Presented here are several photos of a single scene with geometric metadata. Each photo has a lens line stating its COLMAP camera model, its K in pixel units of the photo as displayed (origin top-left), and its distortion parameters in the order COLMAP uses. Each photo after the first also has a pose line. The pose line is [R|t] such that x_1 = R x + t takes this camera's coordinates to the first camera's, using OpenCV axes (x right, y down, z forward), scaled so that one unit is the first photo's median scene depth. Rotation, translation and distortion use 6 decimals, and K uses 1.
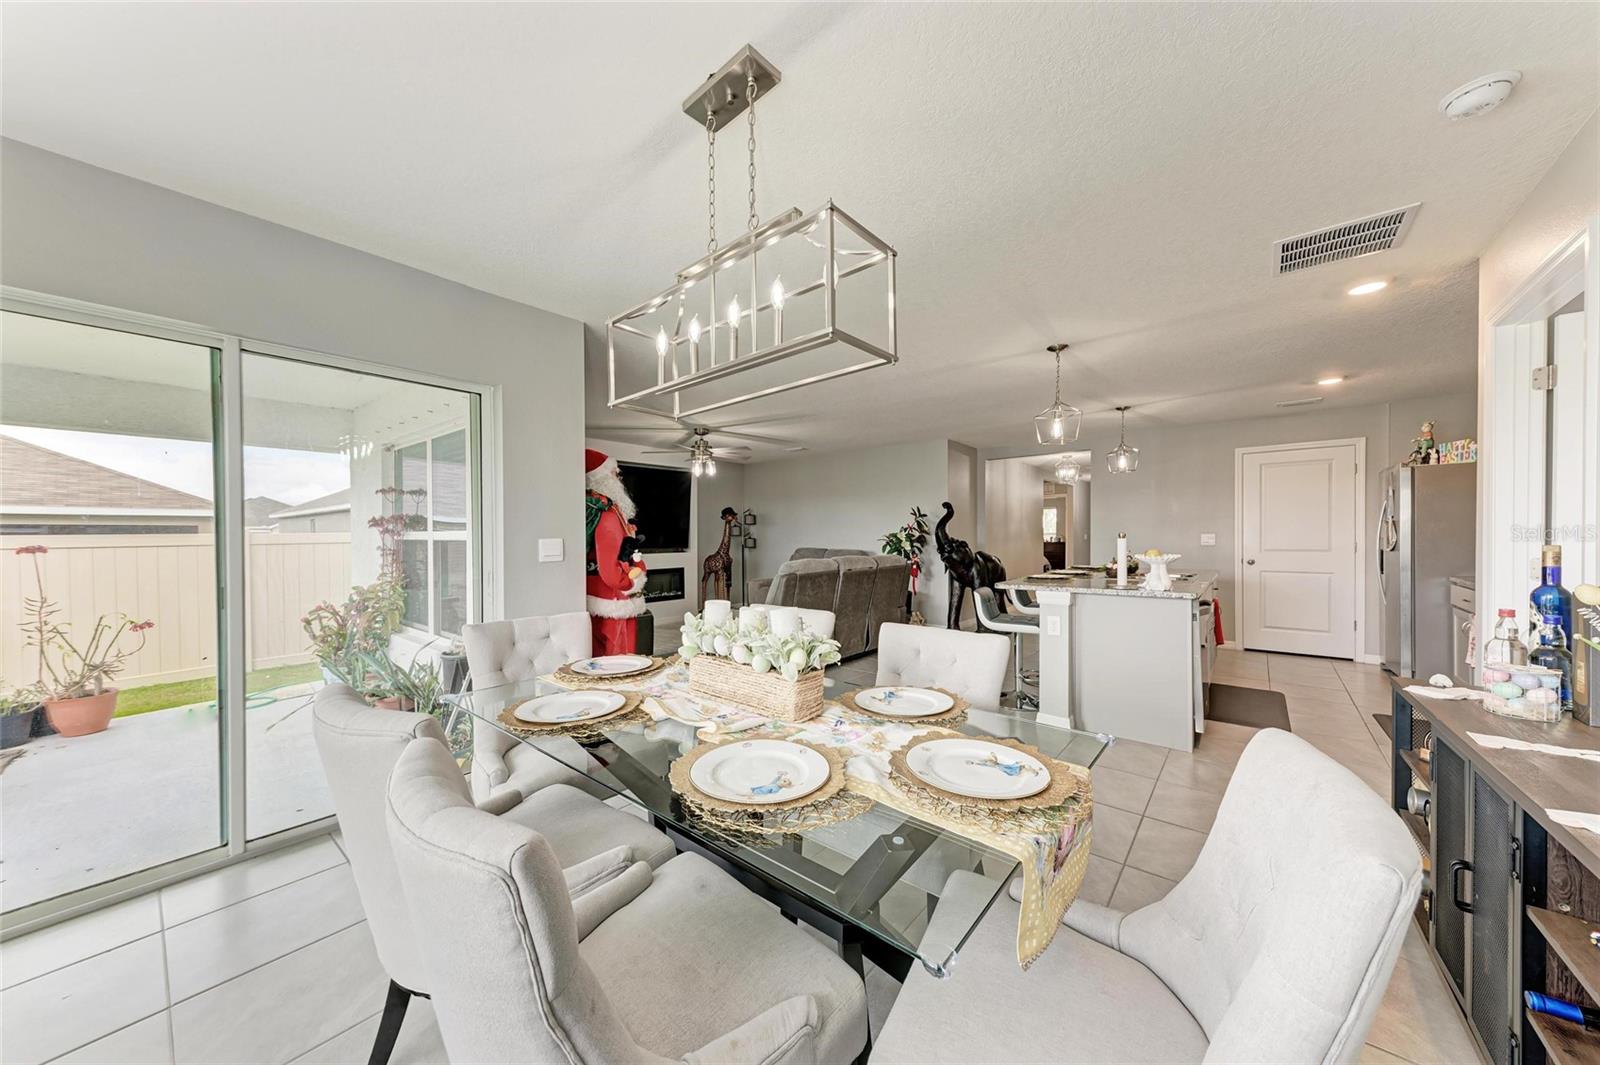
lens RADIAL K [[548.9, 0, 800.9], [0, 548.9, 541.2], [0, 0, 1]] dist [0.012249, -0.002466]
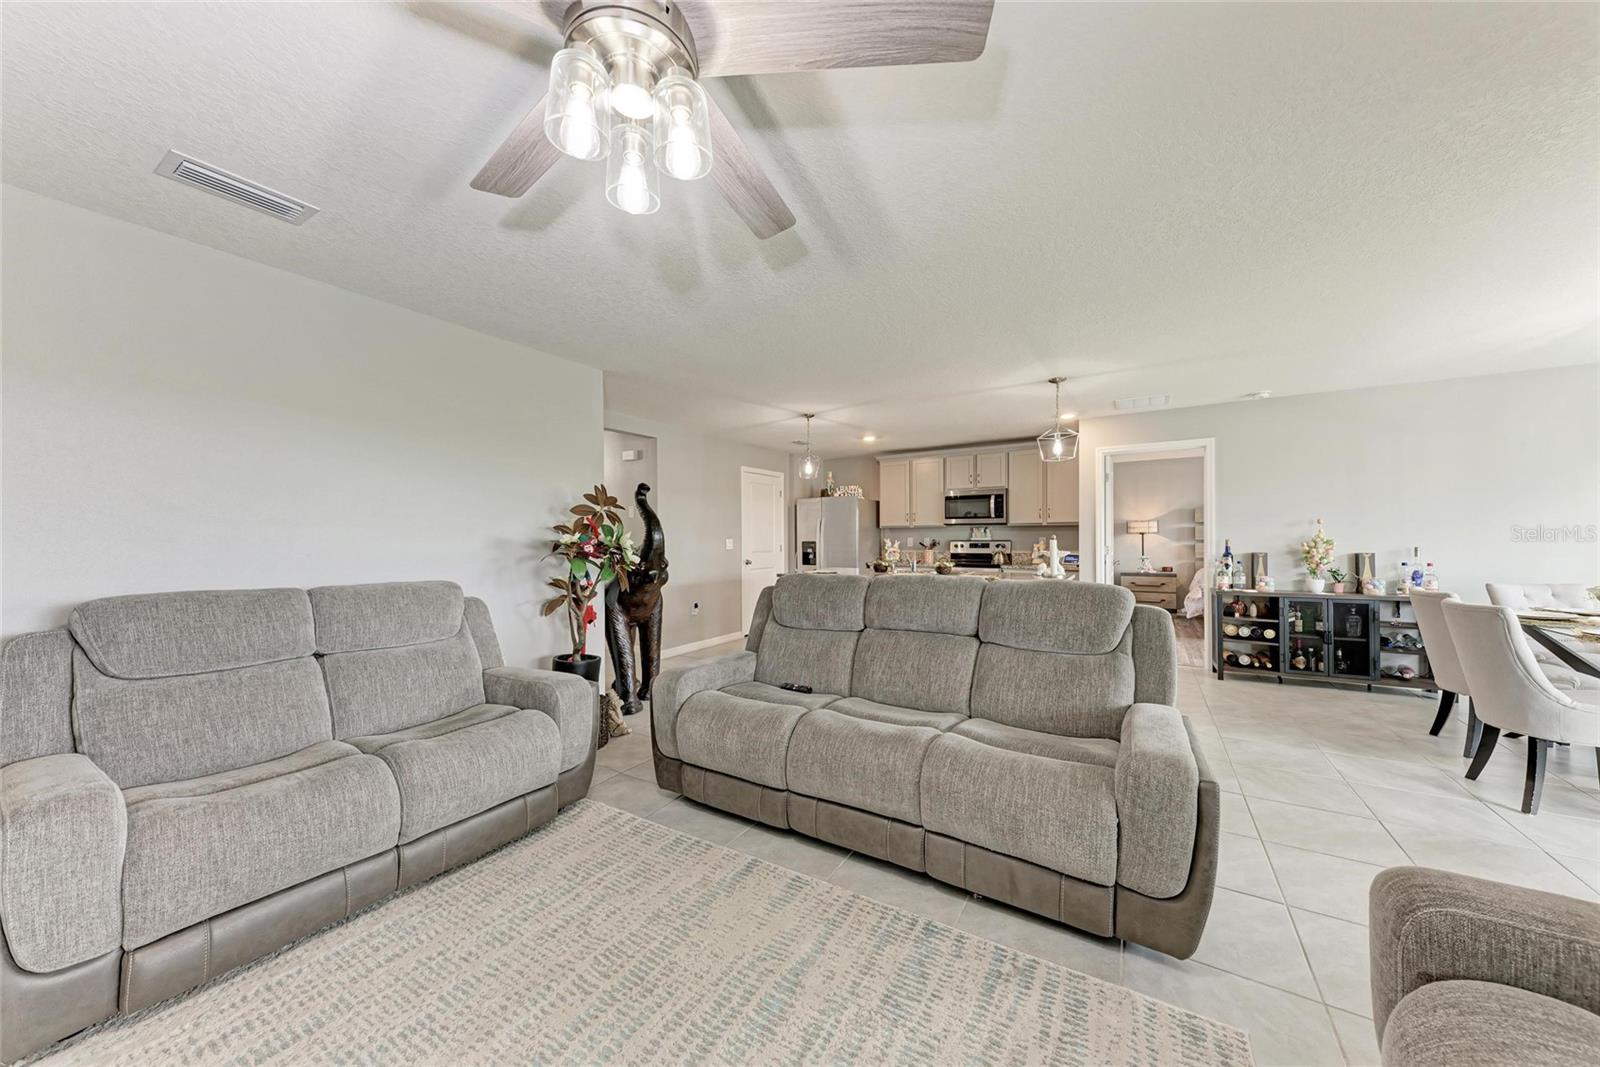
lens RADIAL K [[548.9, 0, 805.3], [0, 548.9, 539.3], [0, 0, 1]] dist [0.012249, -0.002466]
pose [[-0.141812, 0.001841, 0.989892, -0.327513], [0.018578, 0.999827, 0.000802, -0.009942], [-0.989719, 0.018504, -0.141821, 0.888162]]
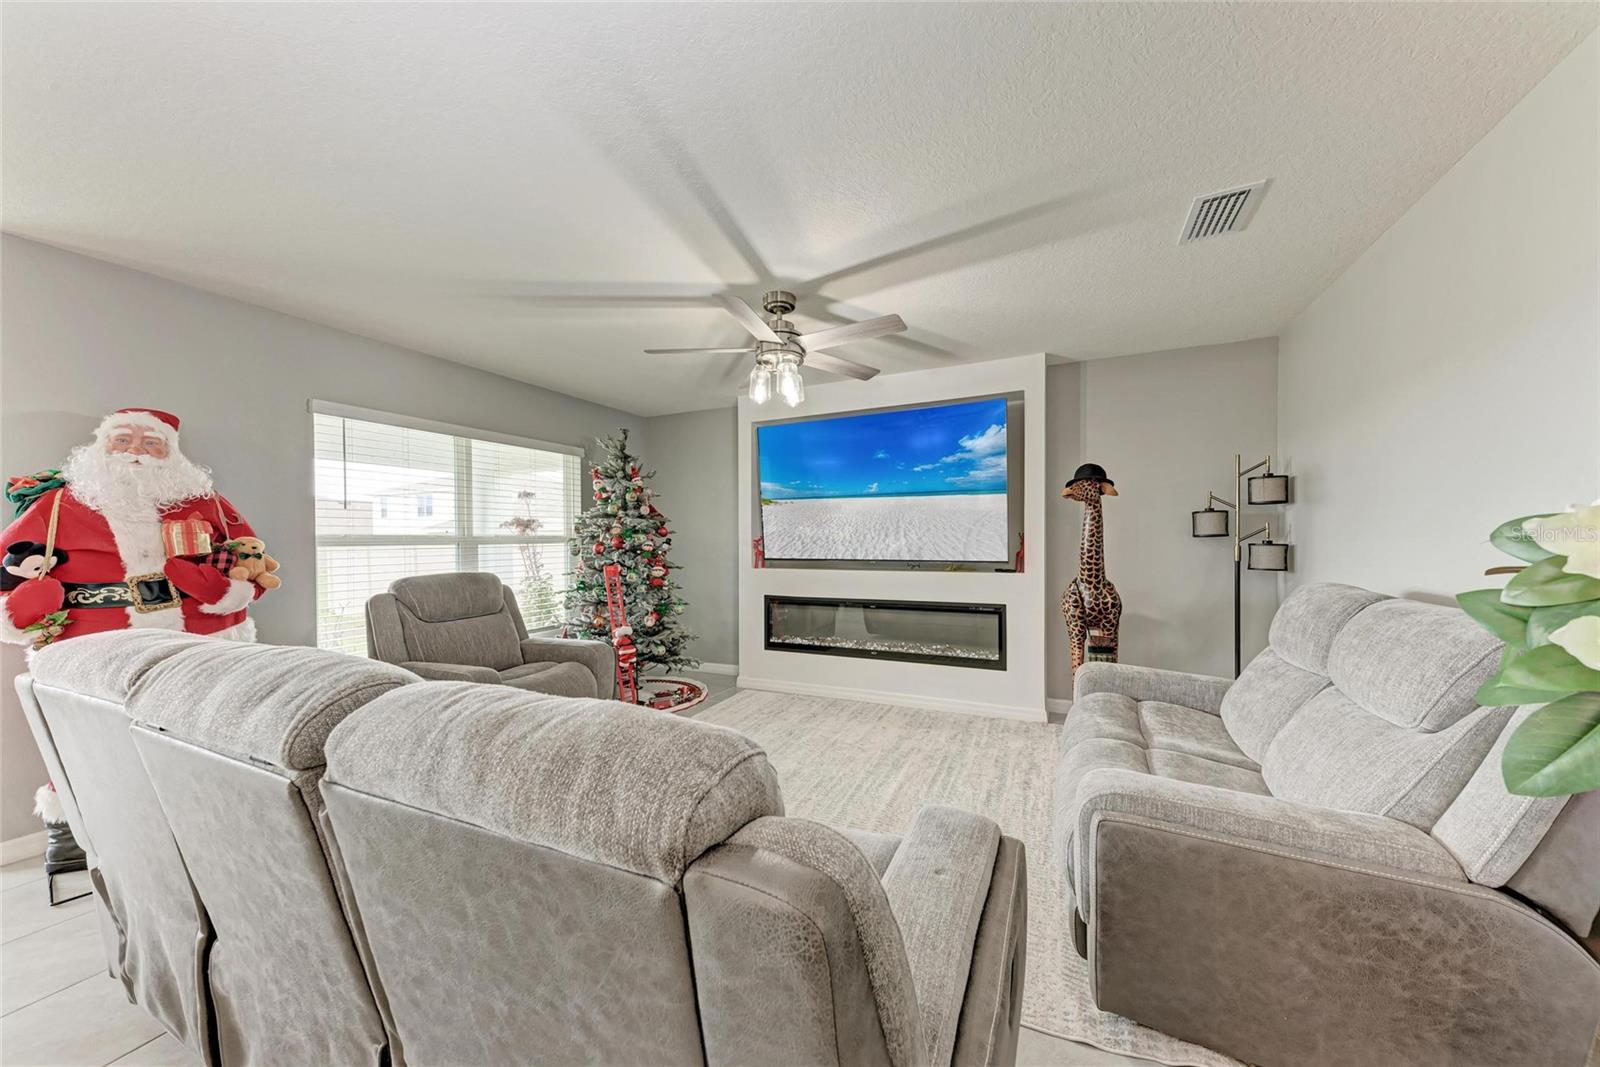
lens RADIAL K [[548.9, 0, 801.1], [0, 548.9, 540.7], [0, 0, 1]] dist [0.012249, -0.002466]
pose [[0.249265, 0.005059, -0.968422, 0.231355], [-0.005863, 0.999976, 0.003715, -0.008580], [0.968418, 0.004752, 0.249288, 0.828366]]
